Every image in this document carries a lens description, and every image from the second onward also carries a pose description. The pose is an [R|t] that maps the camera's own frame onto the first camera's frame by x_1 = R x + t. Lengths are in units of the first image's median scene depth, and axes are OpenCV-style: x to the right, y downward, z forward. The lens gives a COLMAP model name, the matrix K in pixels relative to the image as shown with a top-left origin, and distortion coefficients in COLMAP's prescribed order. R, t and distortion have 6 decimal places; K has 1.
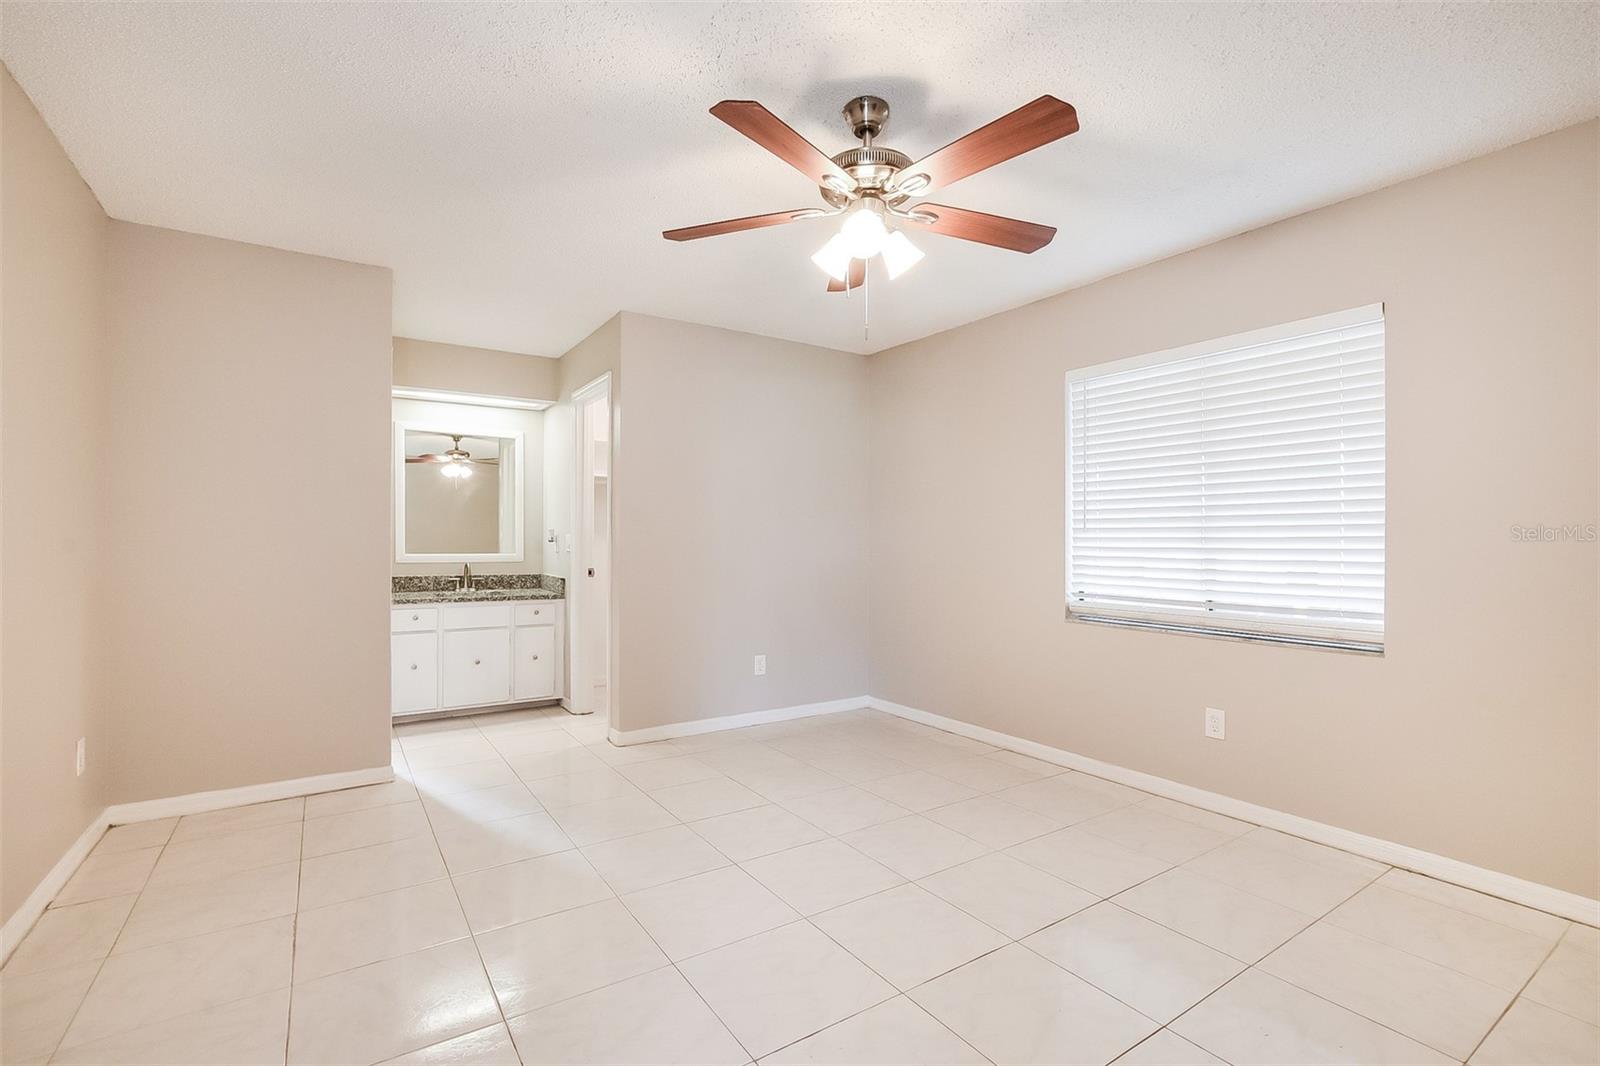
lens RADIAL K [[724.7, 0, 791.6], [0, 724.7, 550.4], [0, 0, 1]] dist [-0.021031, 0.001806]
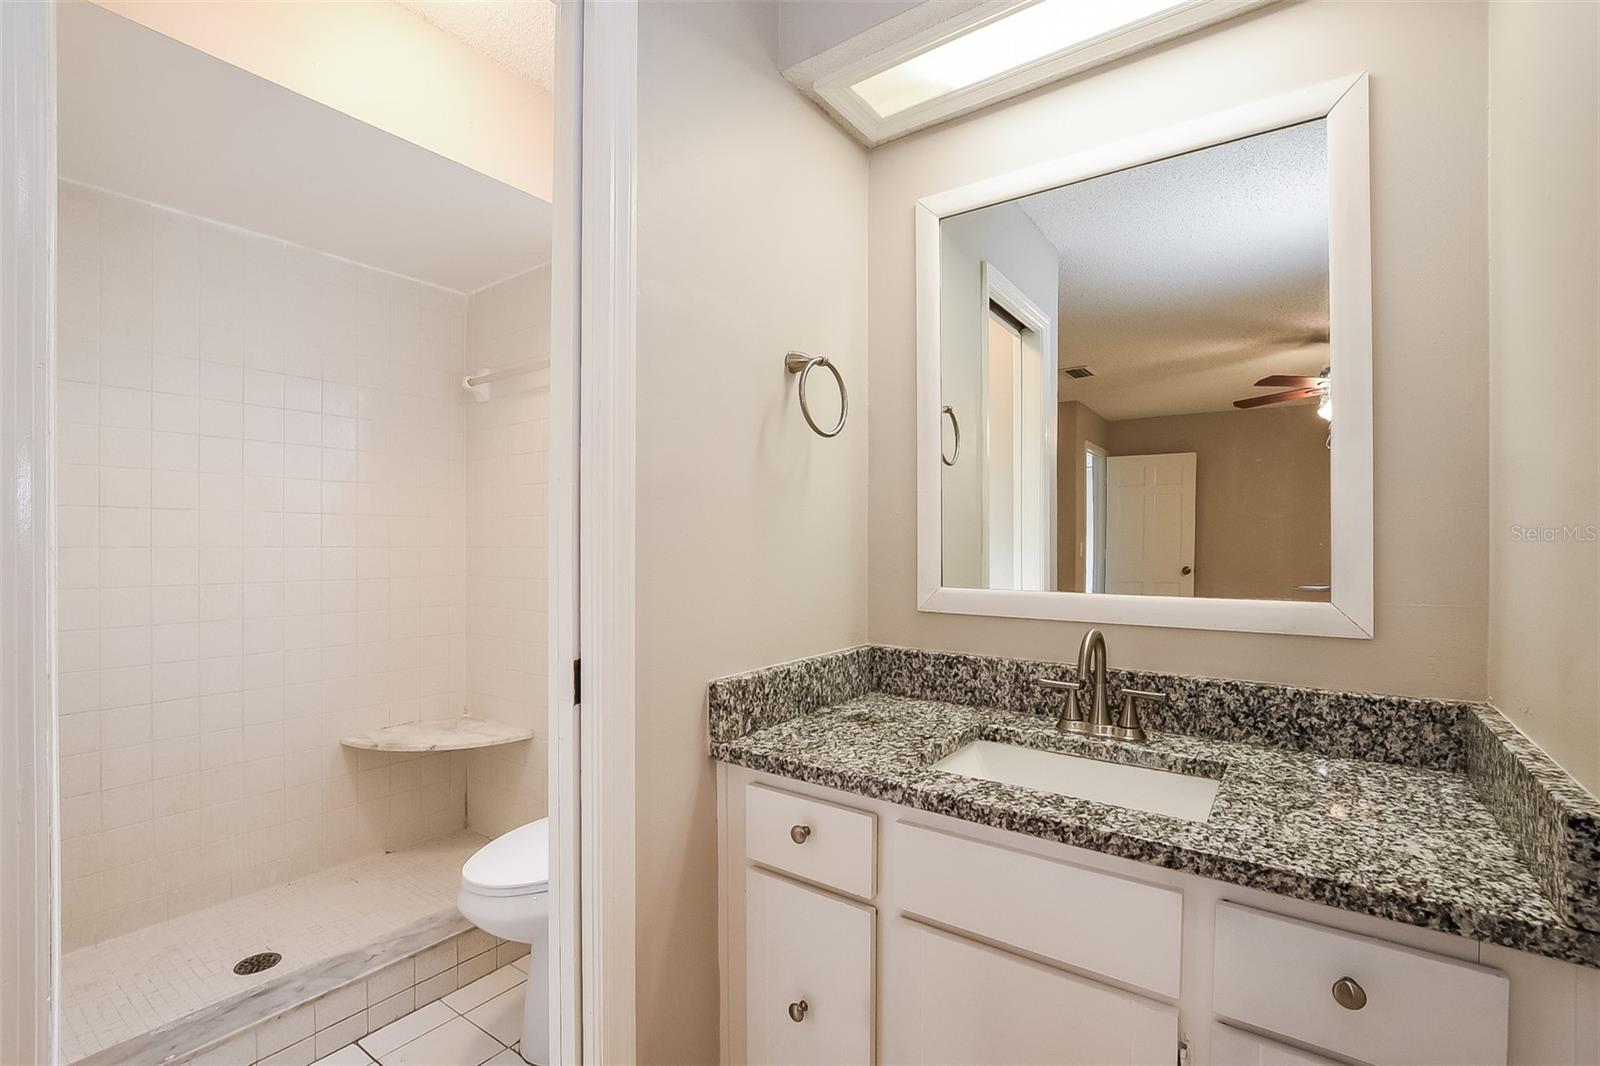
lens RADIAL K [[724.7, 0, 791.6], [0, 724.7, 550.4], [0, 0, 1]] dist [-0.021031, 0.001806]
pose [[0.355317, 0.006293, -0.934725, -0.244320], [-0.015036, 0.999886, 0.001016, -0.011182], [0.934625, 0.013693, 0.355371, 0.811062]]
